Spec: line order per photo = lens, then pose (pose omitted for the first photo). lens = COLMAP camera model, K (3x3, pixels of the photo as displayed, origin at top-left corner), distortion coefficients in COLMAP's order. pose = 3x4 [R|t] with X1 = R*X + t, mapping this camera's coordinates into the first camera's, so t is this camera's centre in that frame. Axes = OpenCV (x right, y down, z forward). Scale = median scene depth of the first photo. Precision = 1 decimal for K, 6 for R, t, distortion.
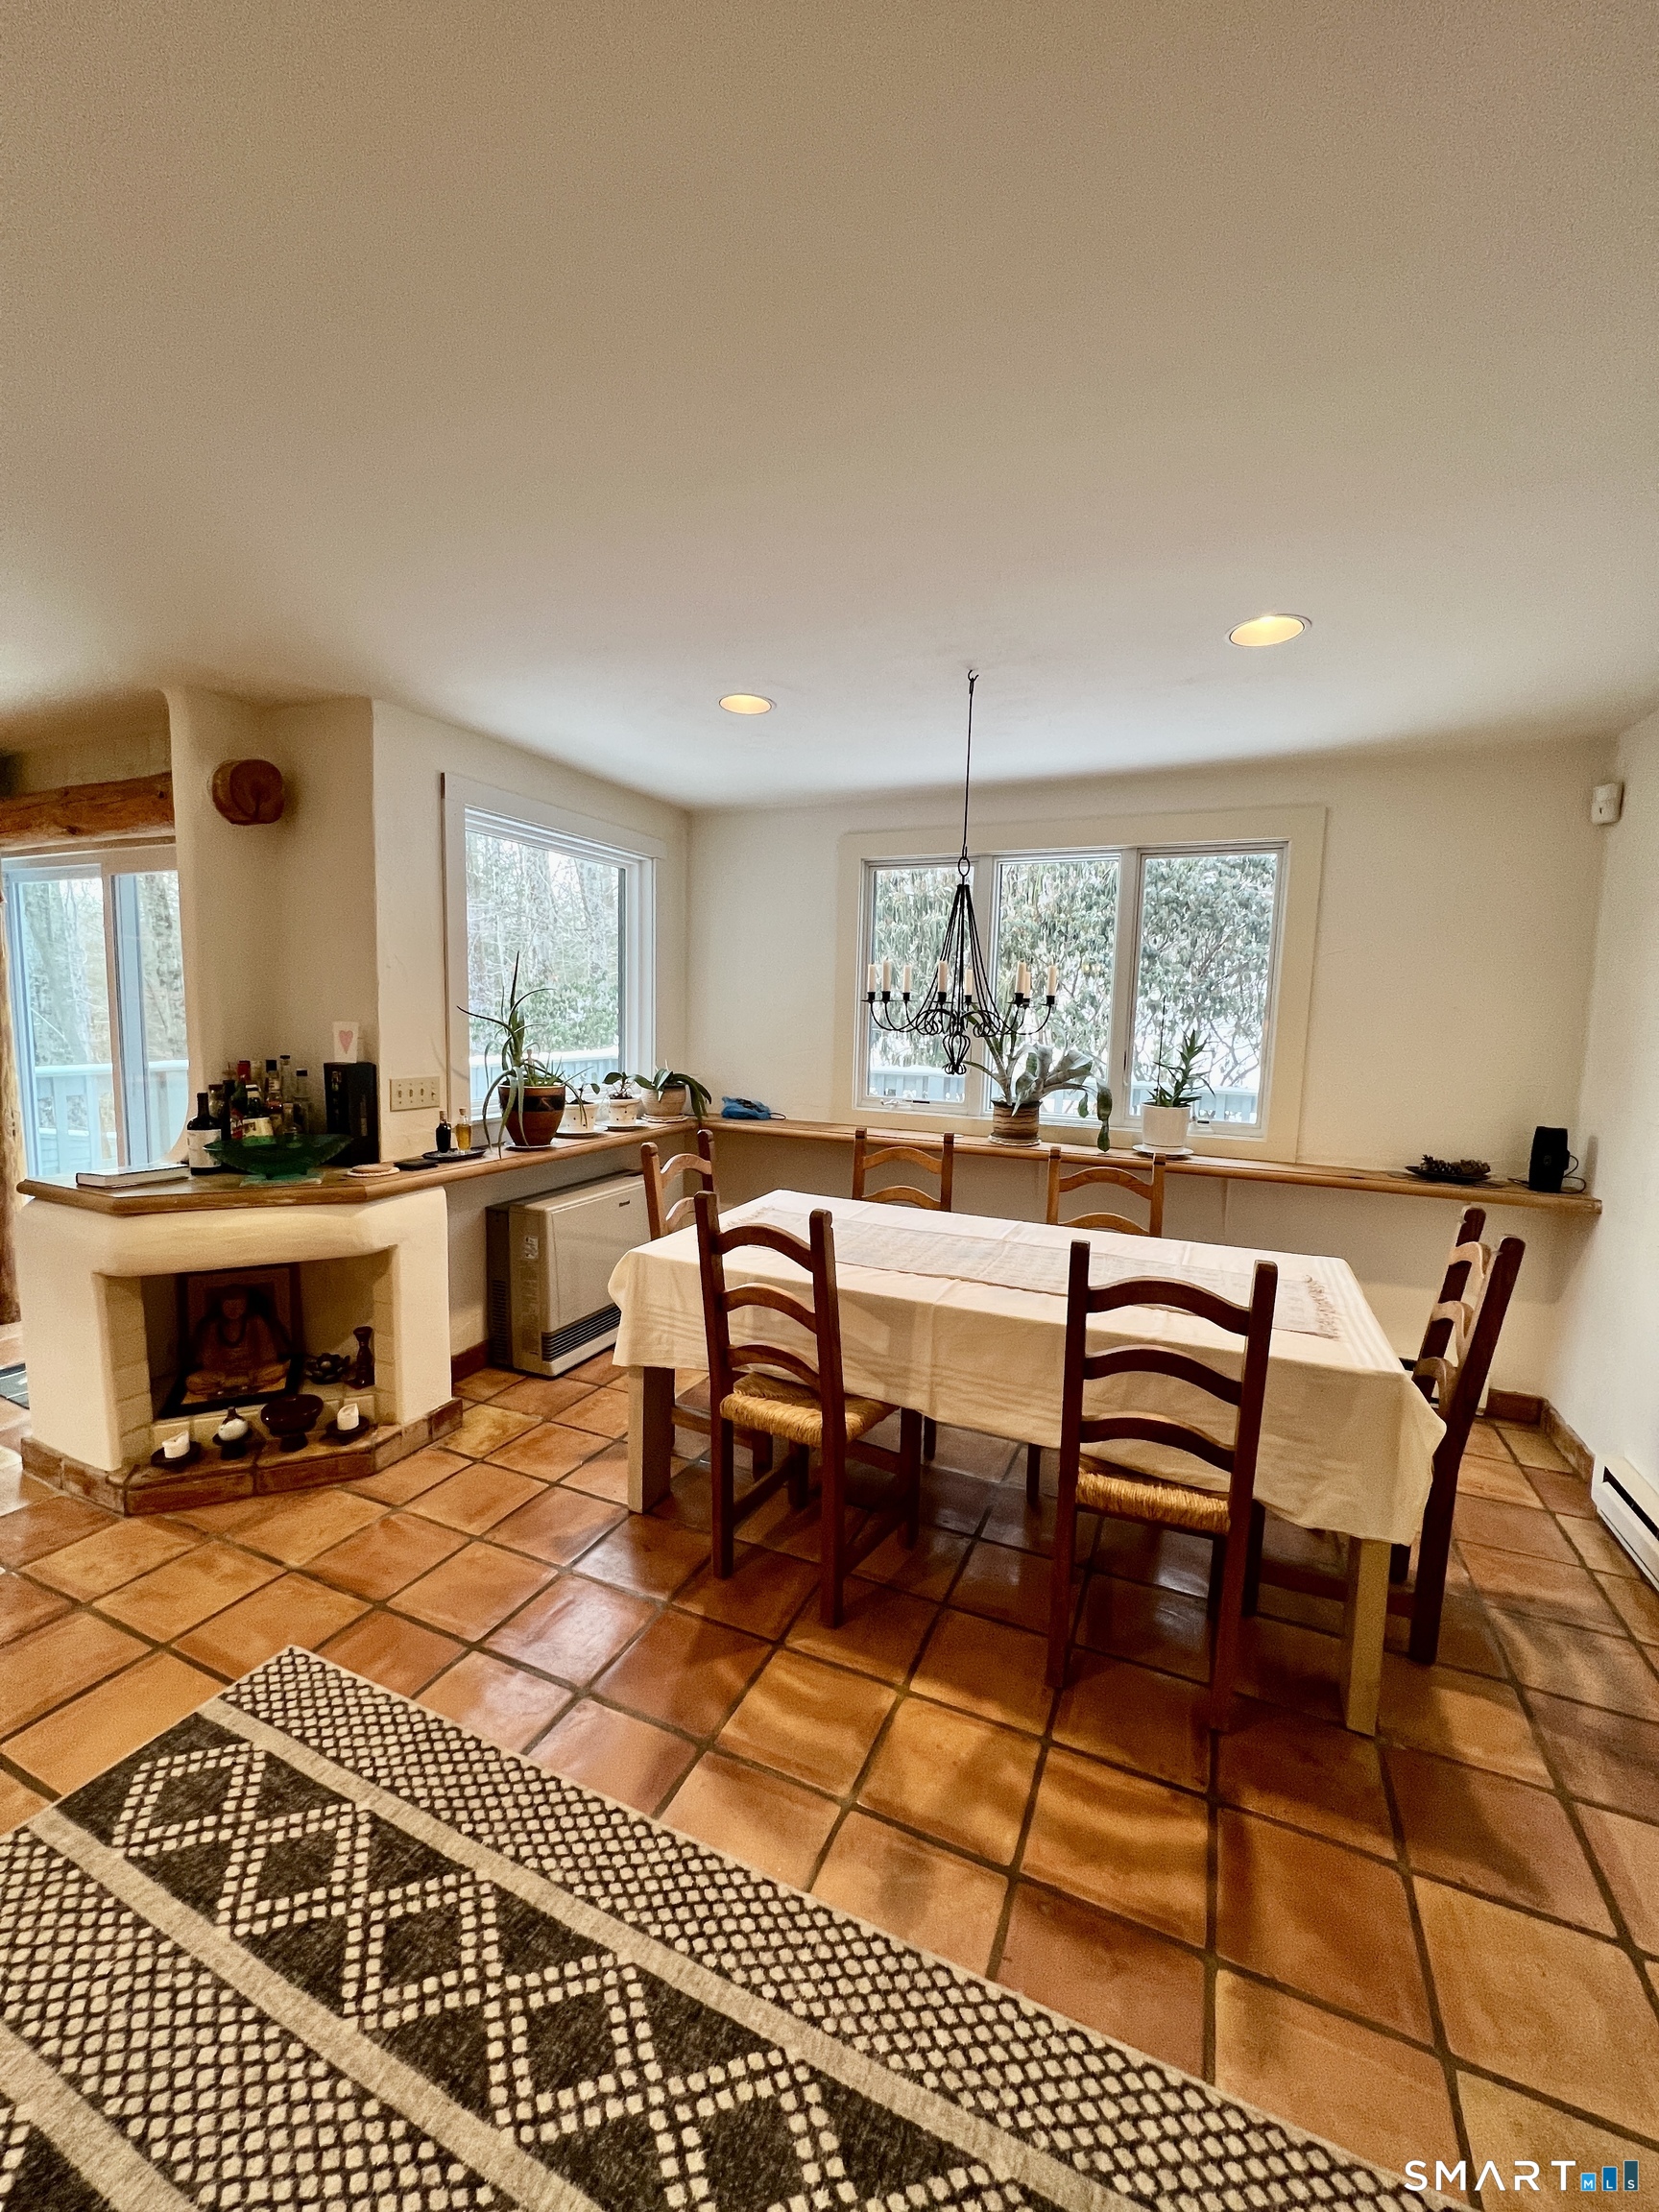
lens RADIAL K [[882.4, 0, 826.2], [0, 882.4, 1104.7], [0, 0, 1]] dist [-0.000779, -0.000098]
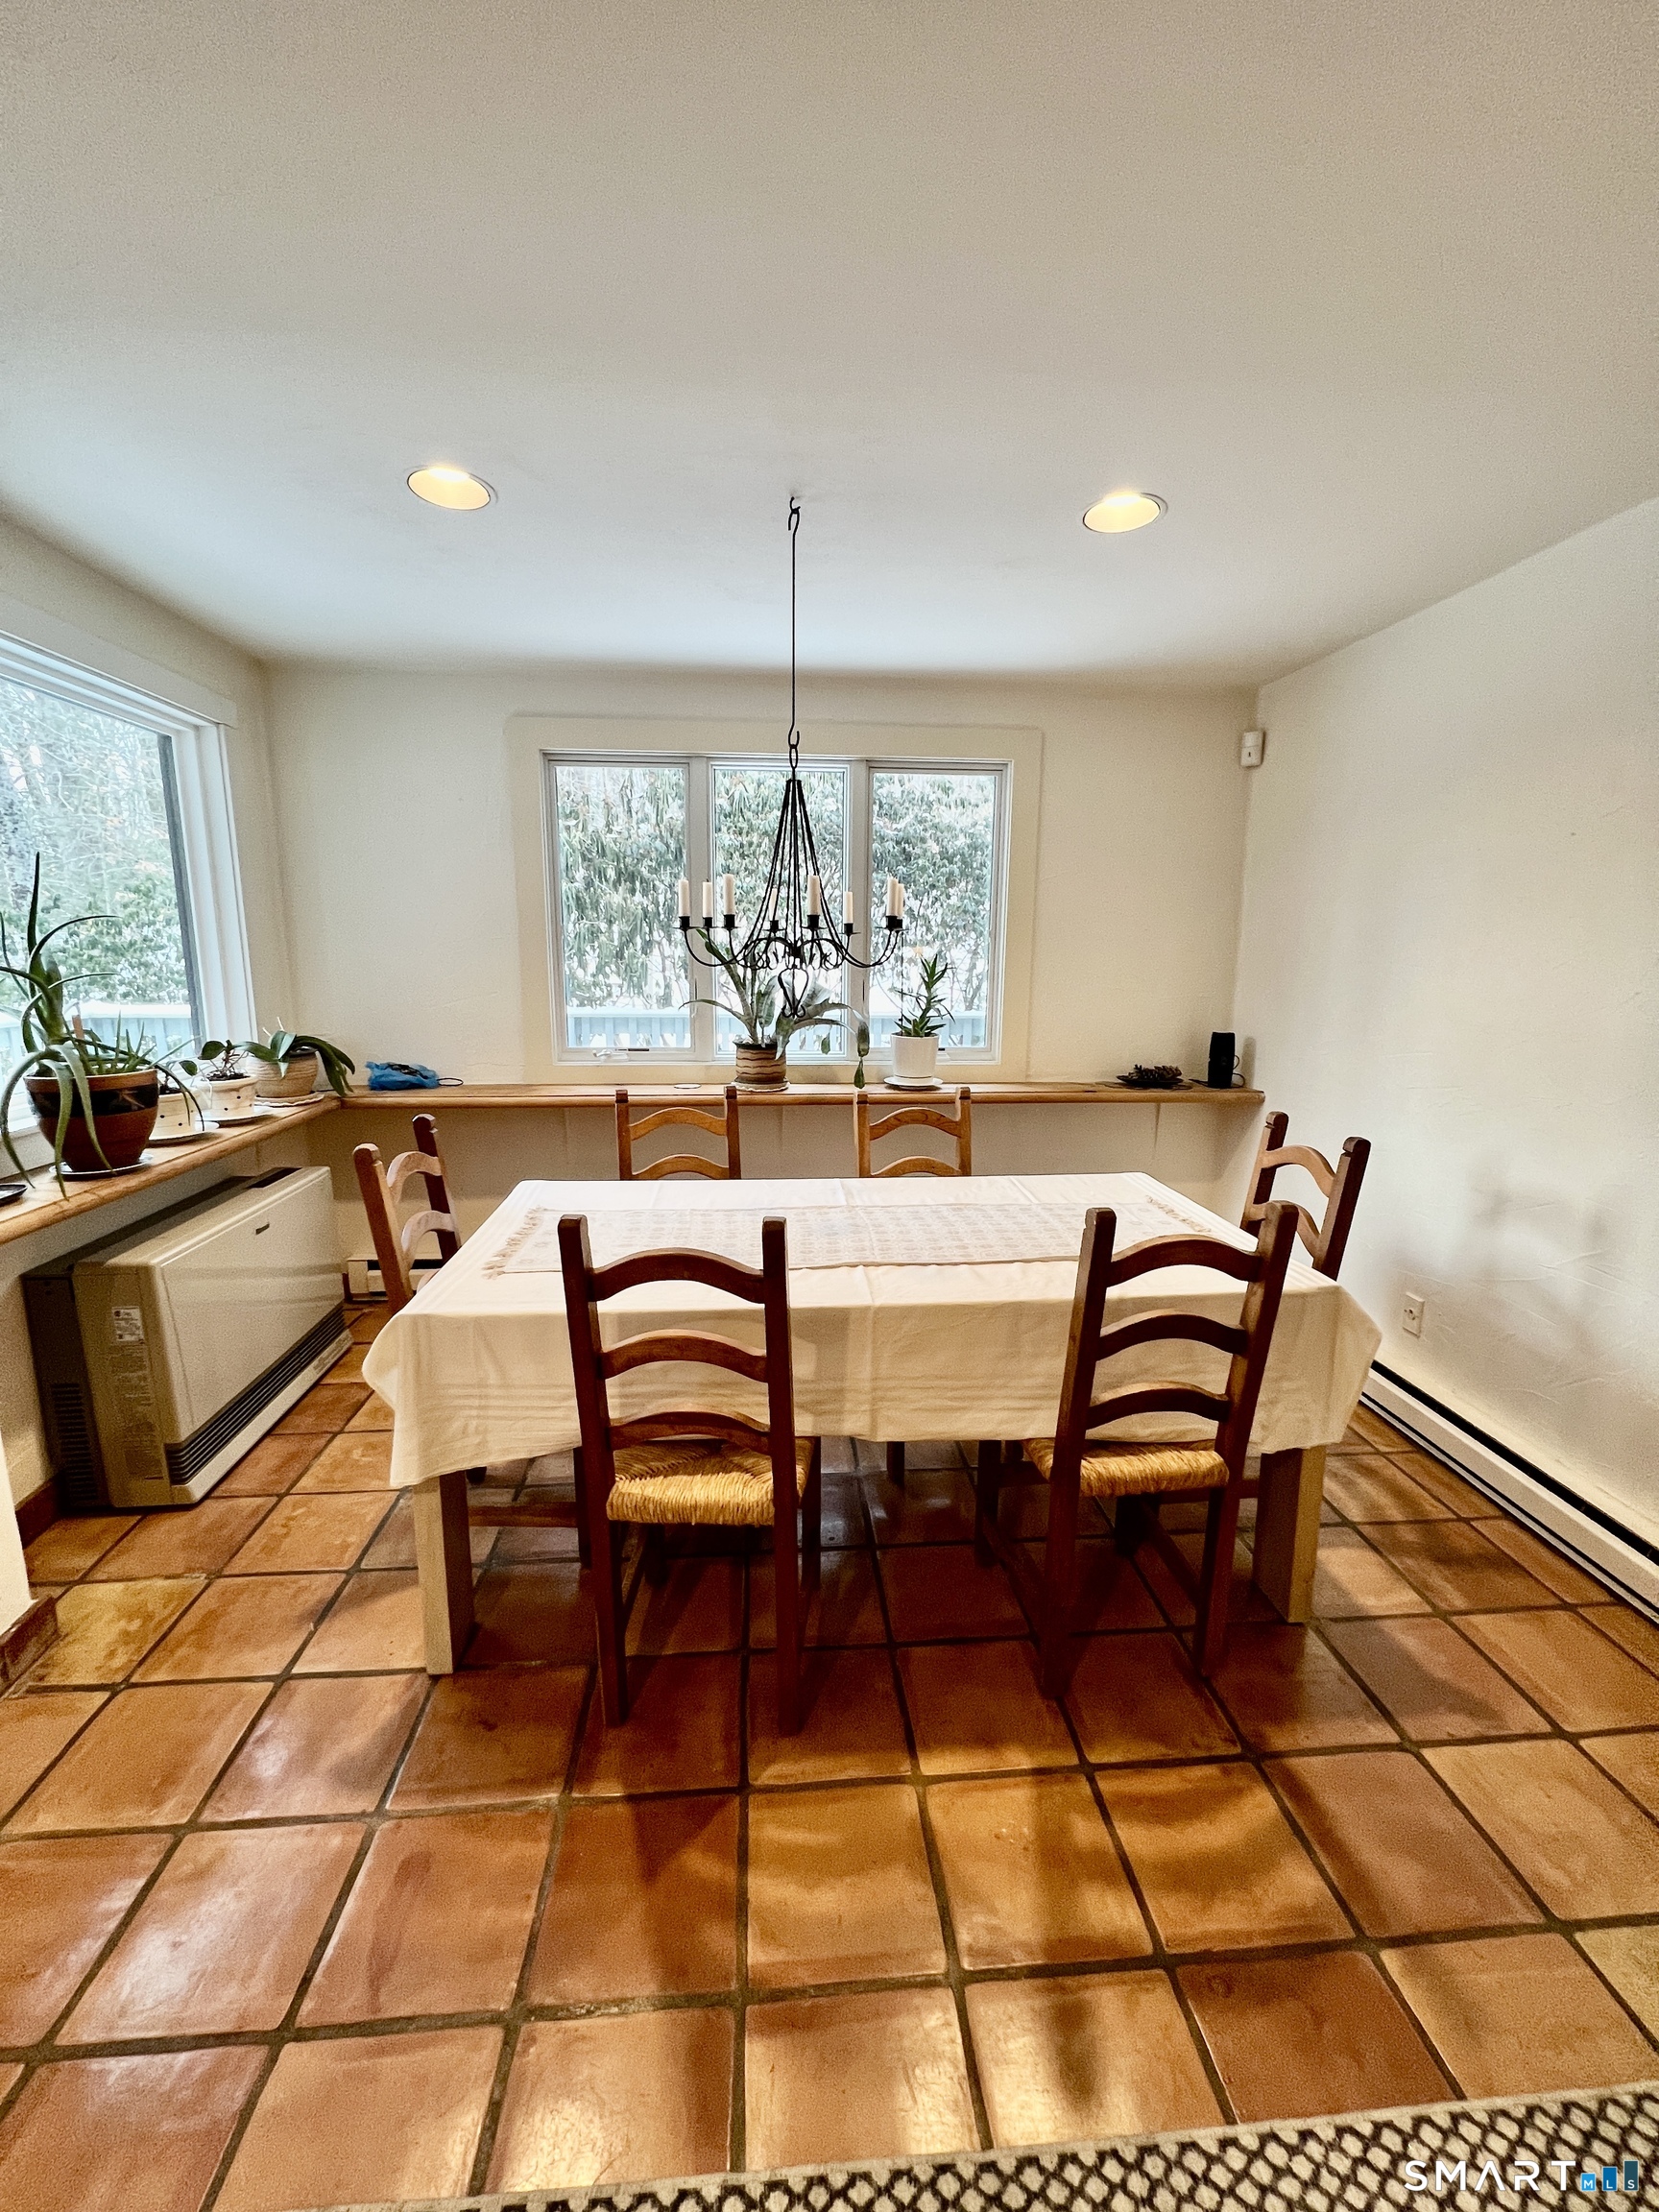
lens RADIAL K [[882.4, 0, 825.8], [0, 882.4, 1106.4], [0, 0, 1]] dist [-0.000779, -0.000098]
pose [[0.877555, -0.105611, 0.467700, -0.199882], [0.068950, 0.993098, 0.094877, -0.024972], [-0.474492, -0.051012, 0.878780, 0.234195]]
